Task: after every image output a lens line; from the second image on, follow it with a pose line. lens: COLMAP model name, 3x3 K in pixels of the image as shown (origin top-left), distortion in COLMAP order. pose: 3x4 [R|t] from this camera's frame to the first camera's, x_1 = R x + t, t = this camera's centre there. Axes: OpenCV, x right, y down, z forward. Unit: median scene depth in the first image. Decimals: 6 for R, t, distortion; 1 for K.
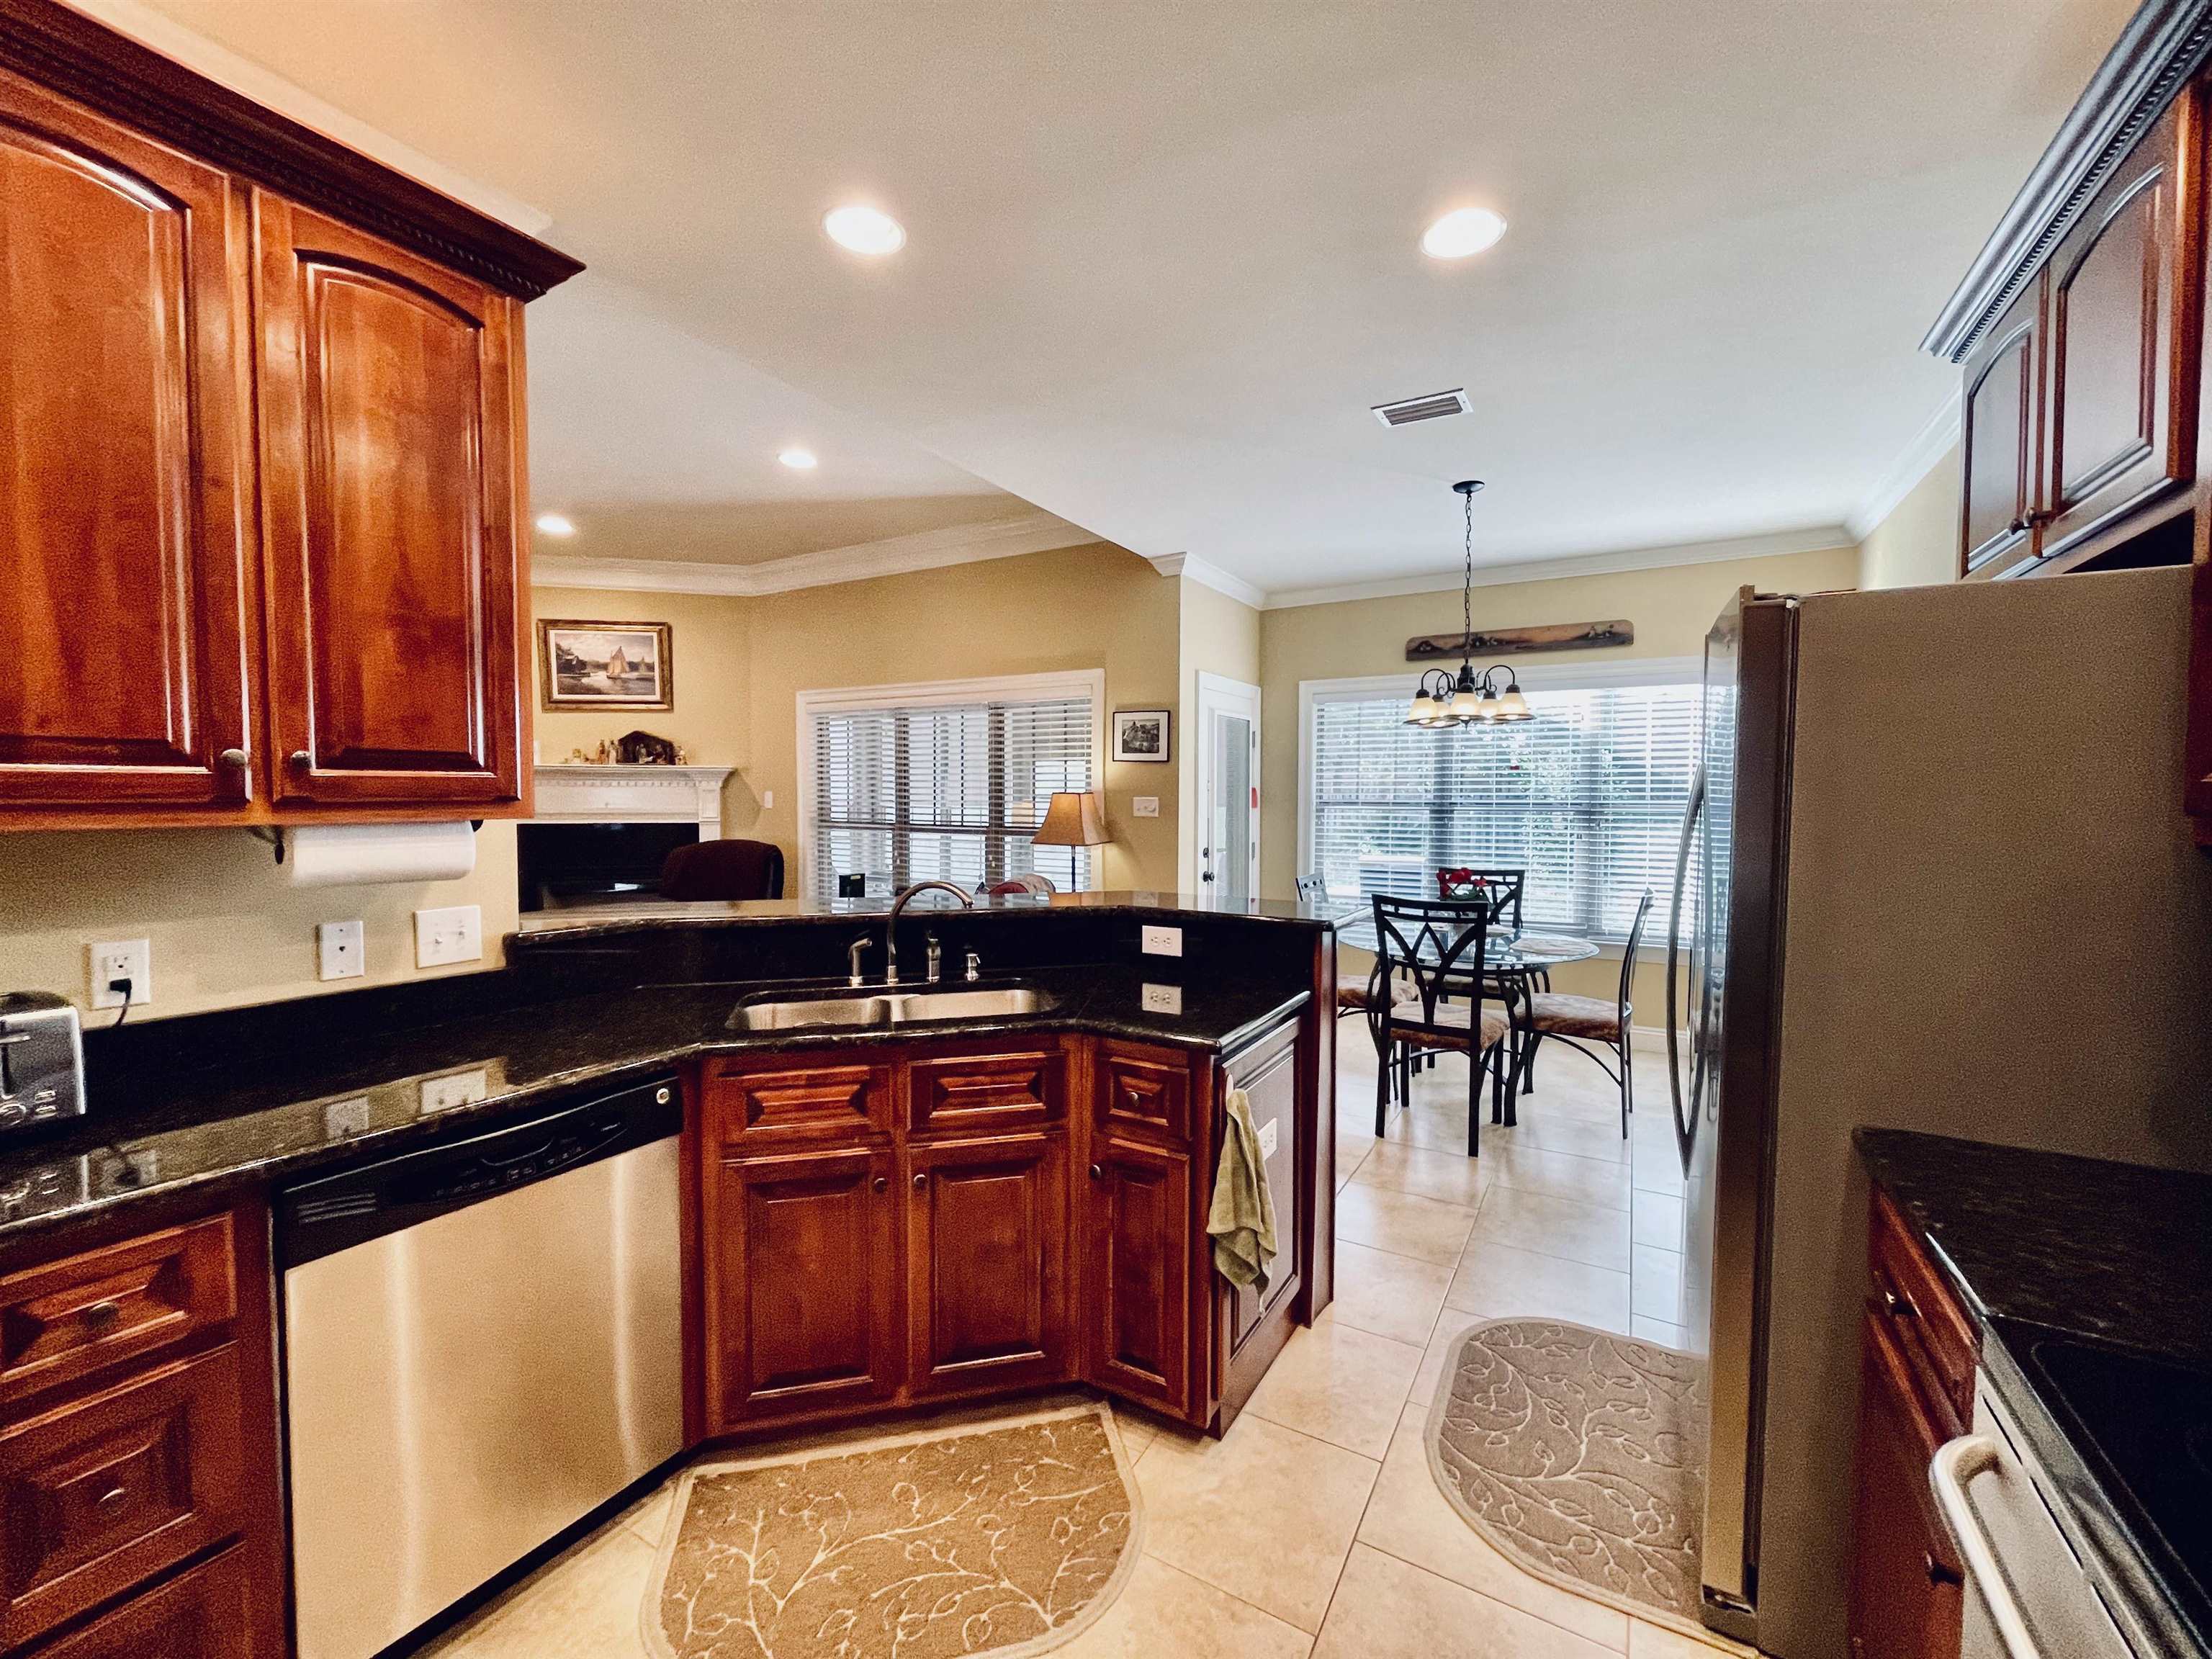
lens RADIAL K [[895.2, 0, 1103.8], [0, 895.2, 831.4], [0, 0, 1]] dist [0.002425, 0.001437]
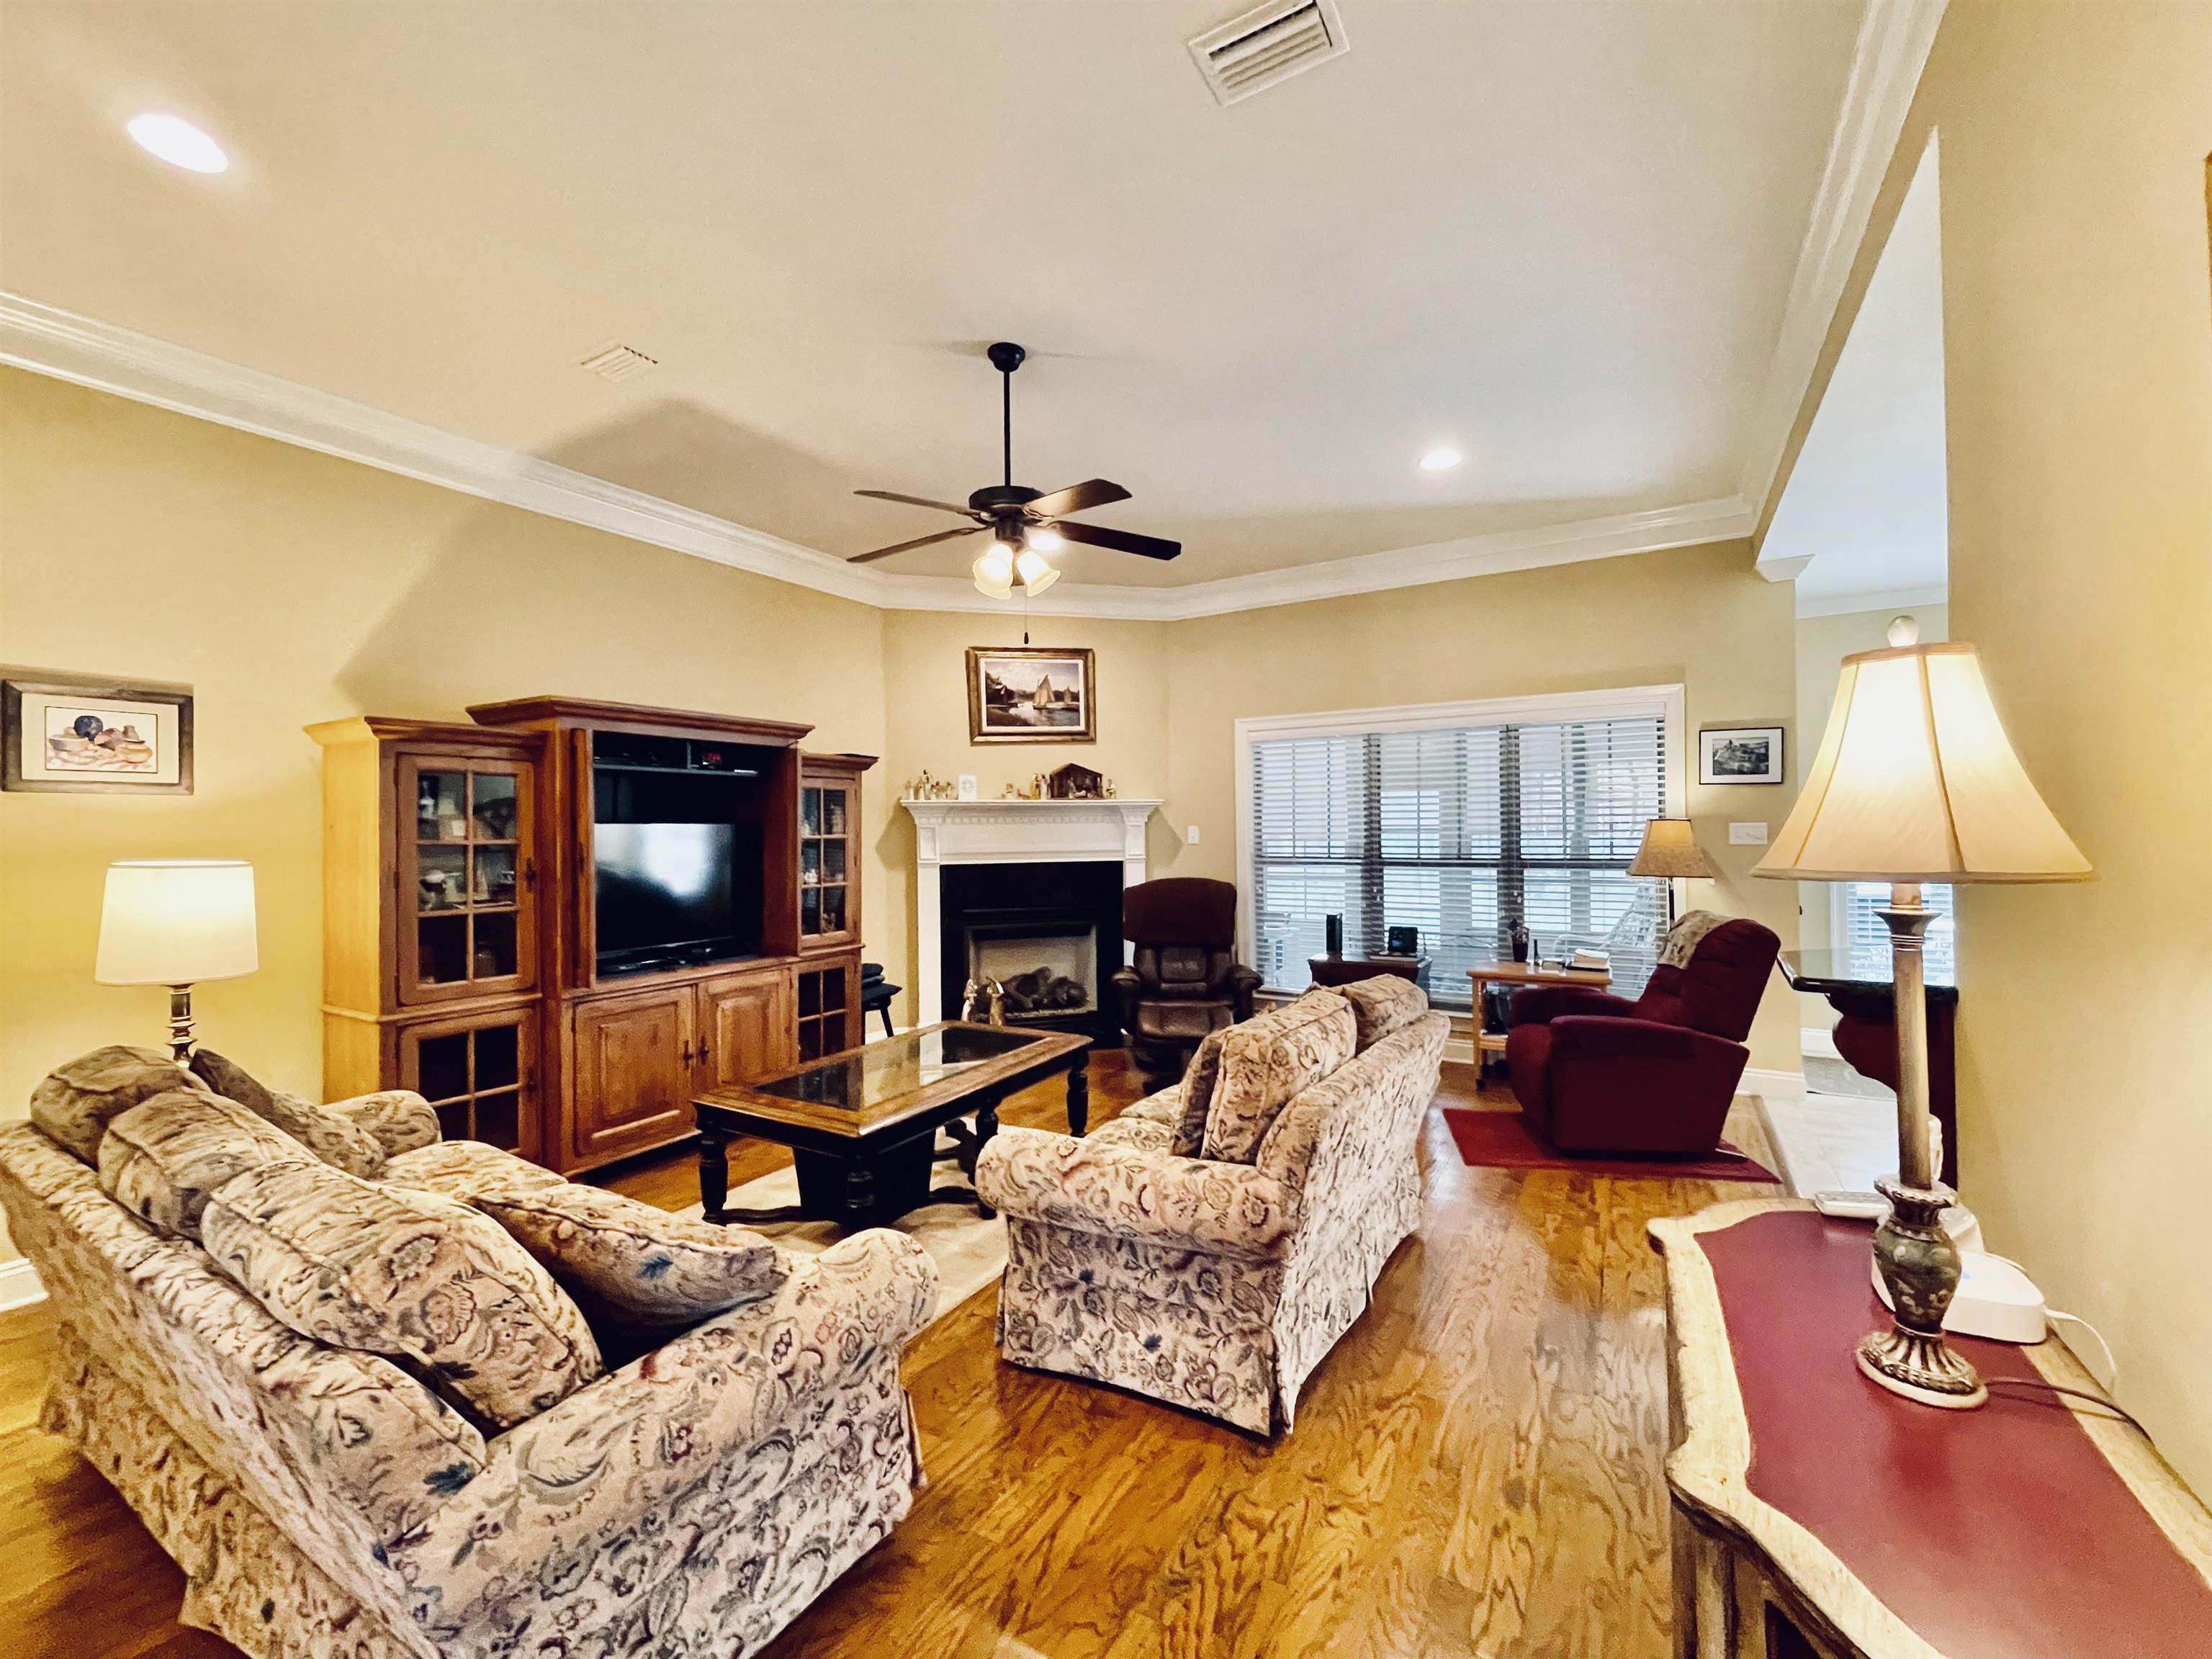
lens RADIAL K [[895.2, 0, 1117.7], [0, 895.2, 824.4], [0, 0, 1]] dist [0.002425, 0.001437]
pose [[0.999827, -0.016600, -0.008370, -0.462646], [0.016167, 0.998646, -0.049436, -0.001955], [0.009179, 0.049292, 0.998742, 0.070826]]
